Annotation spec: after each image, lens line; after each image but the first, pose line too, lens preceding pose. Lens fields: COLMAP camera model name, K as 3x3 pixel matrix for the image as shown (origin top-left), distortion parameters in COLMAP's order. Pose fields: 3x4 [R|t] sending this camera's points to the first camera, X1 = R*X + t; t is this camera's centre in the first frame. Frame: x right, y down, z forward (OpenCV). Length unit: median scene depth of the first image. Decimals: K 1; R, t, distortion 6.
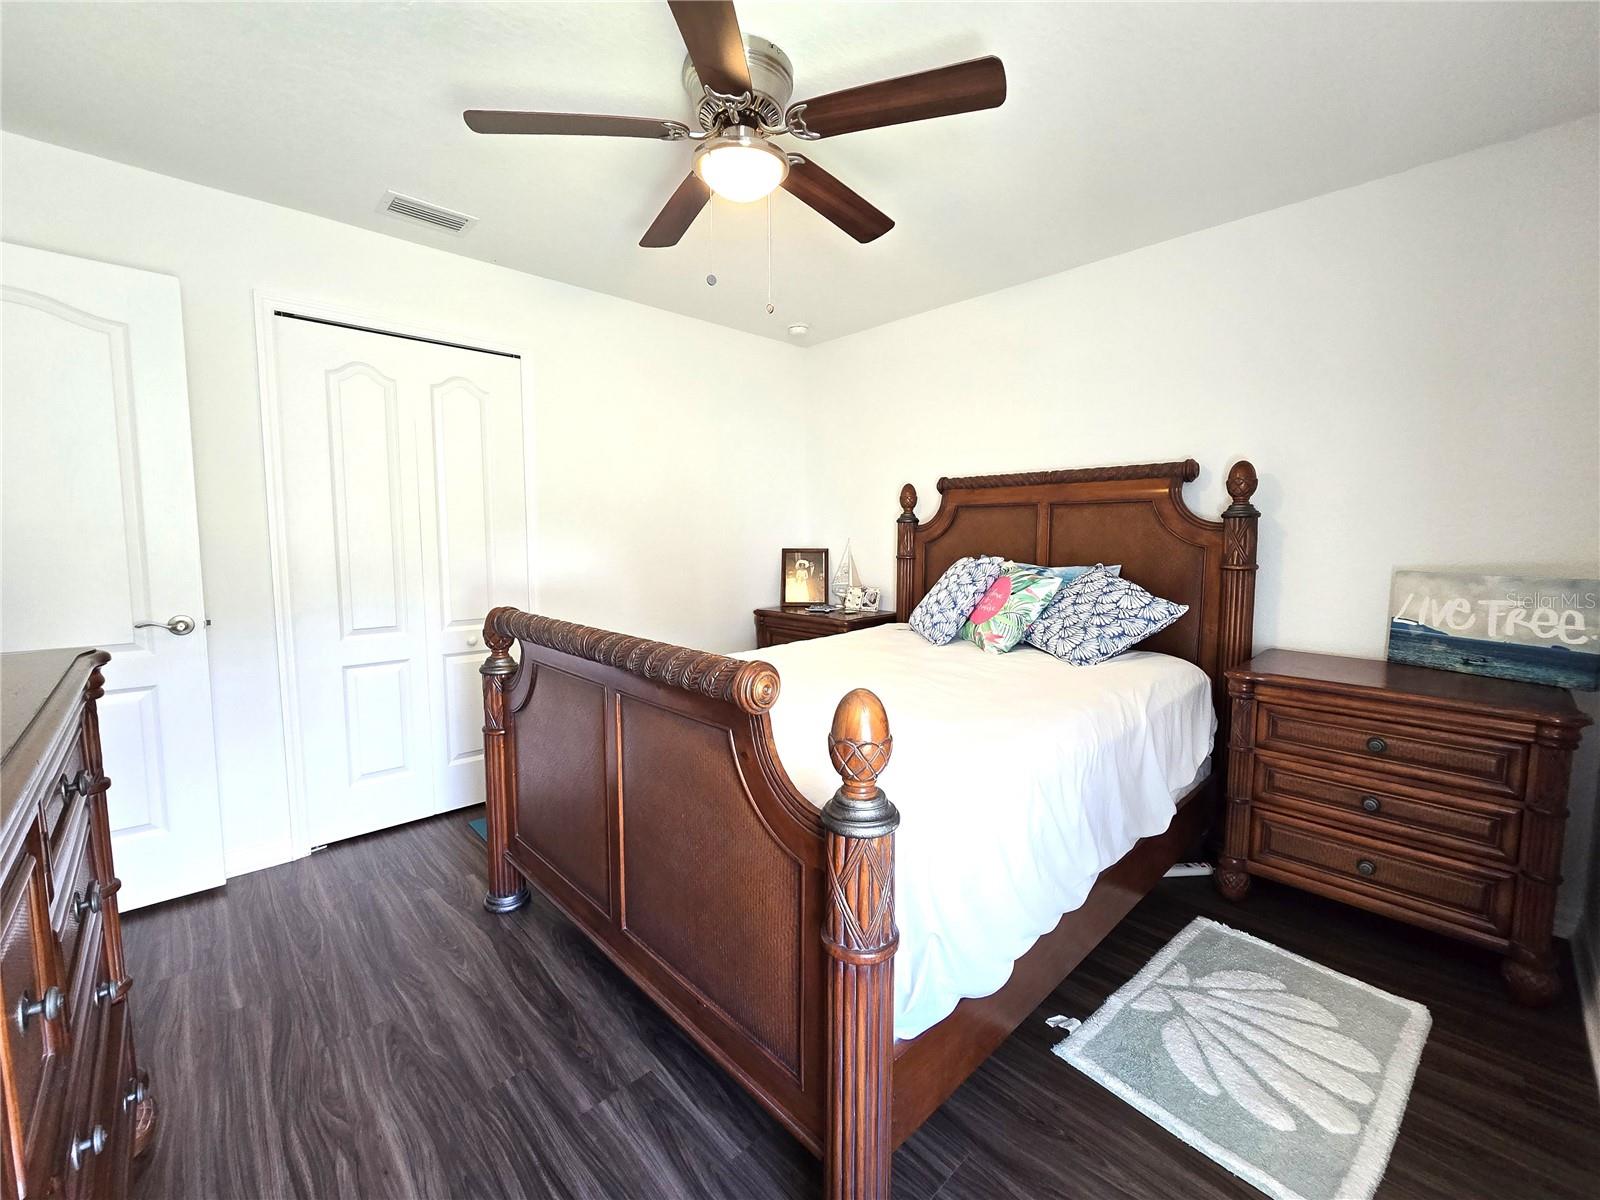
lens RADIAL K [[656.4, 0, 793.8], [0, 656.4, 600.3], [0, 0, 1]] dist [-0.004629, 0.000741]
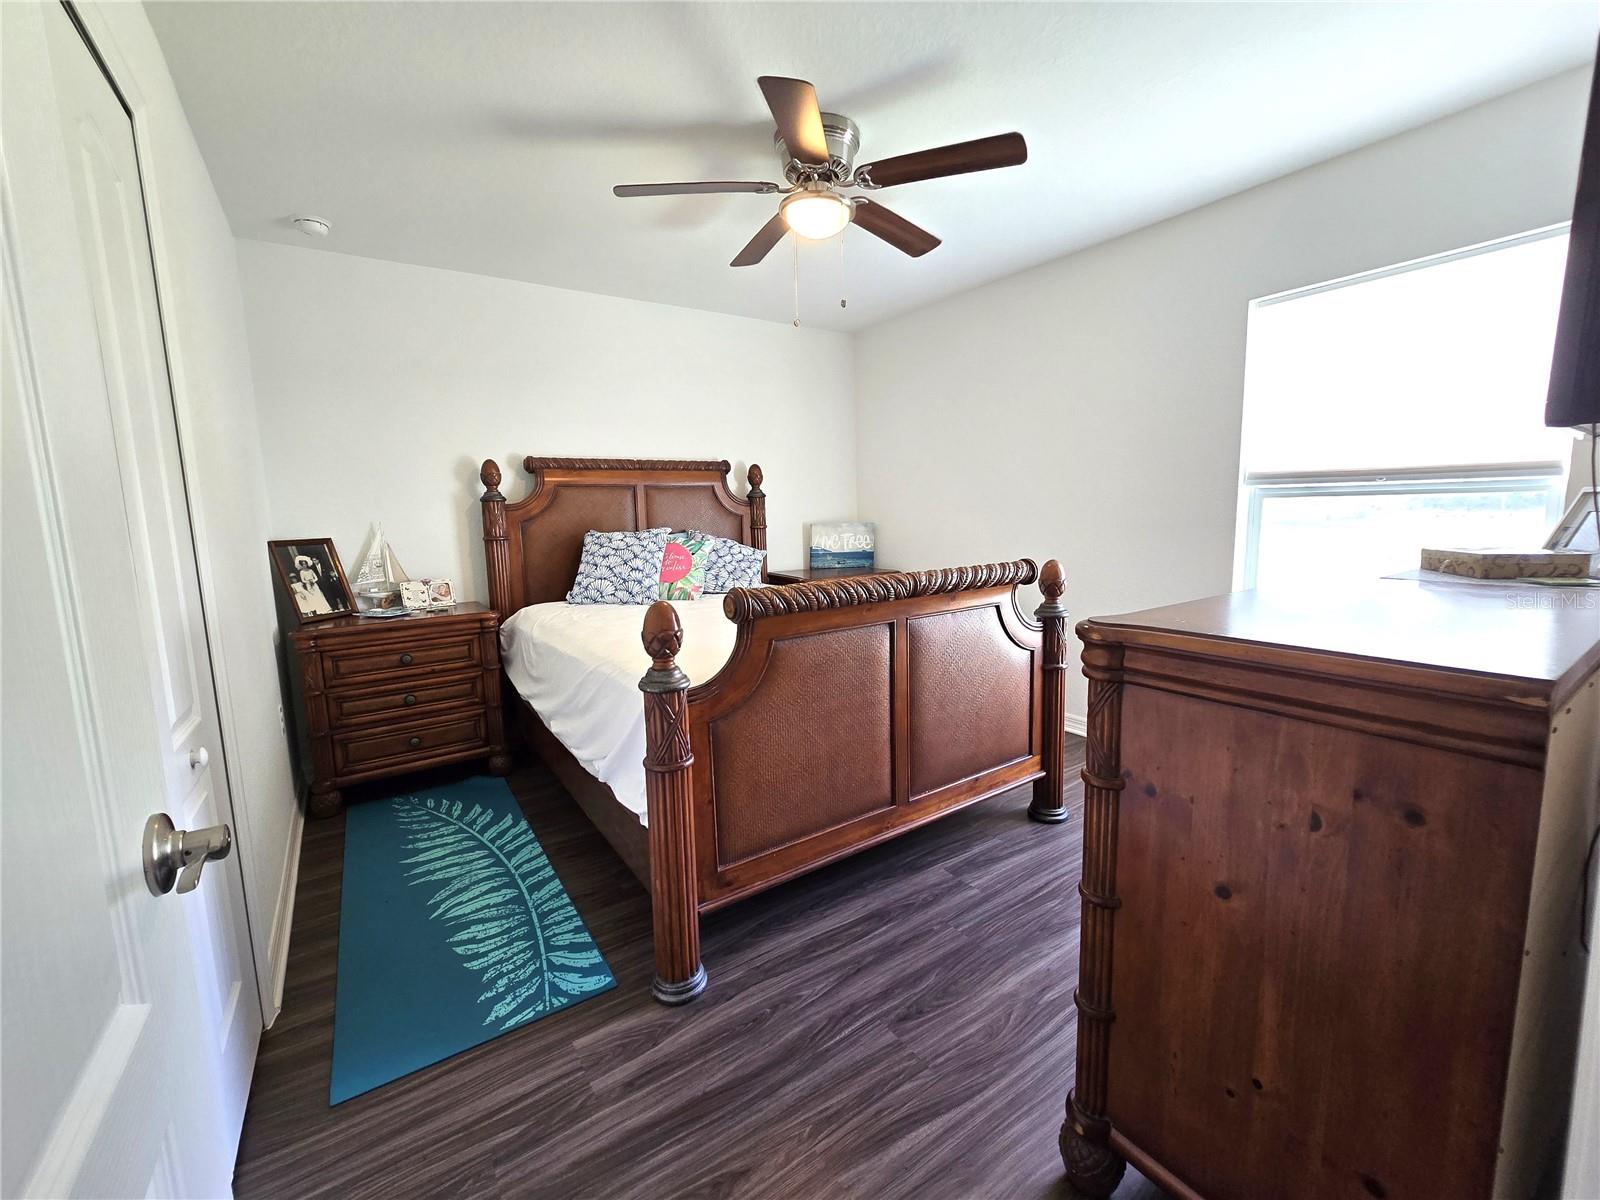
lens RADIAL K [[656.4, 0, 795.0], [0, 656.4, 598.3], [0, 0, 1]] dist [-0.004629, 0.000741]
pose [[0.161524, -0.135246, 0.977557, -1.159594], [0.126269, 0.985255, 0.115447, -0.060915], [-0.978757, 0.104788, 0.176220, 0.718308]]
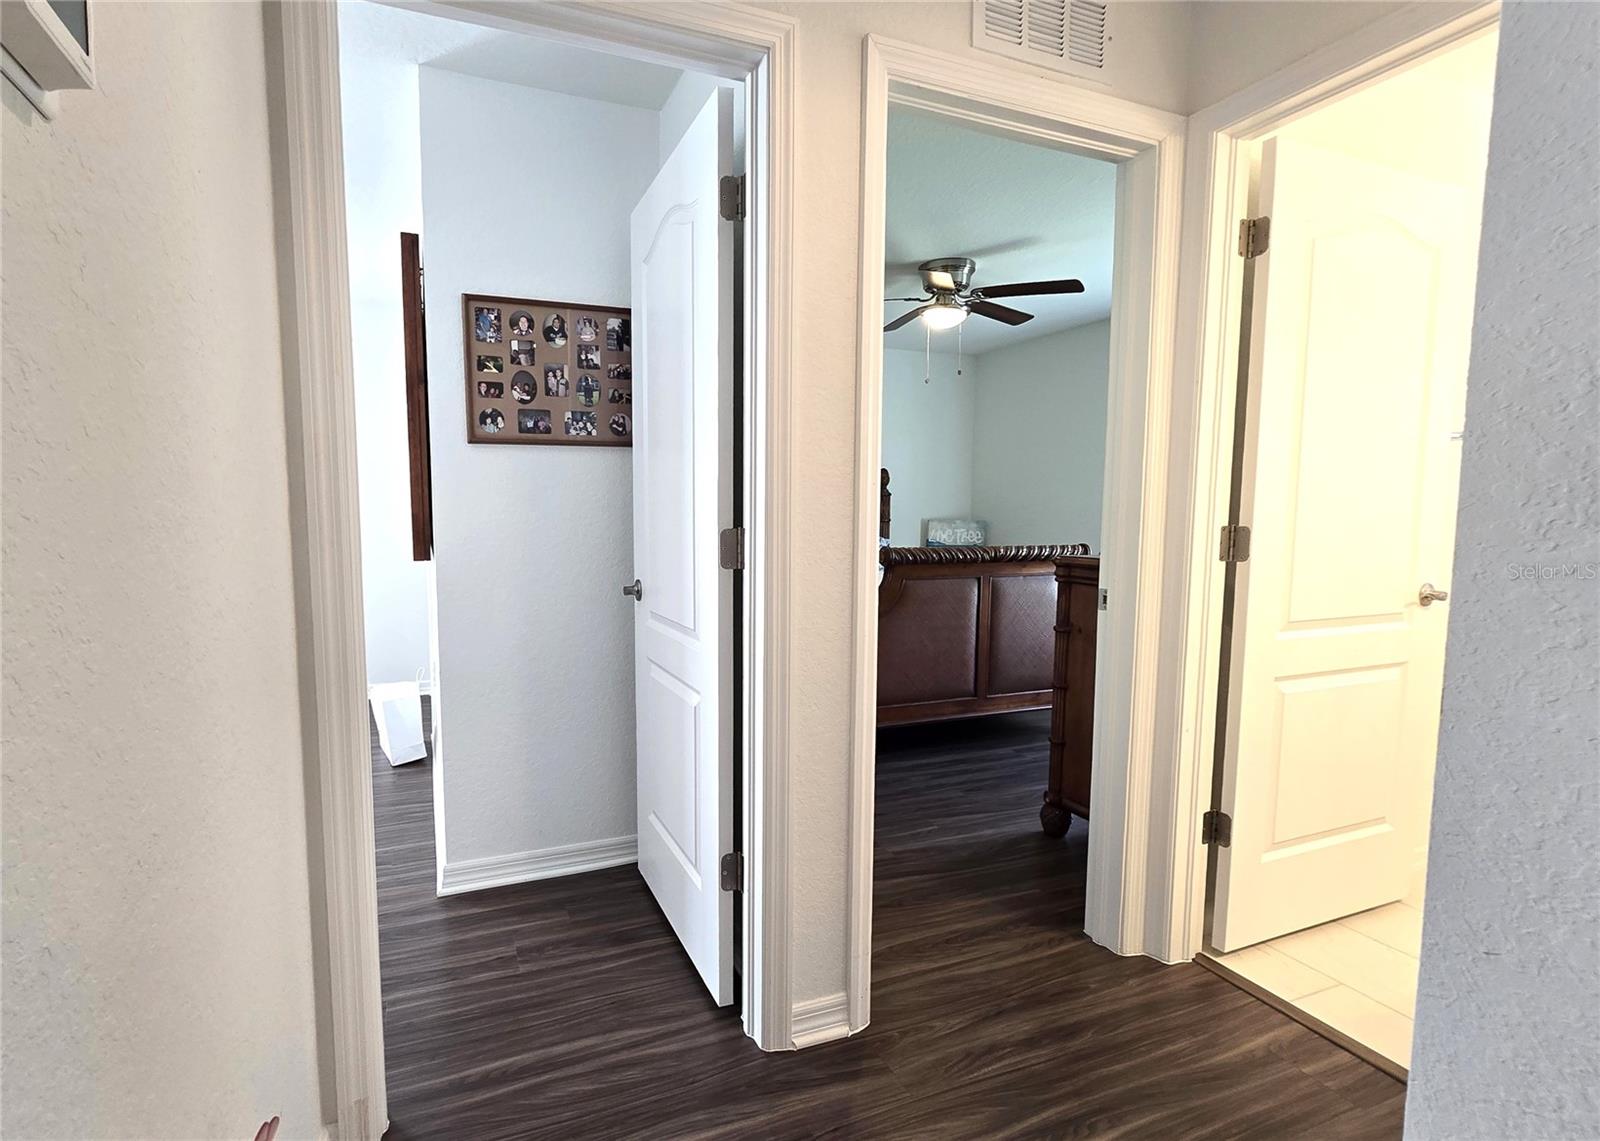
lens RADIAL K [[798.7, 0, 732.0], [0, 798.7, 601.9], [0, 0, 1]] dist [-0.001696, -0.000040]
pose [[0.366423, -0.103721, 0.924649, -2.104582], [0.092202, 0.992924, 0.074841, -0.032298], [-0.925869, 0.057831, 0.373393, 0.598778]]
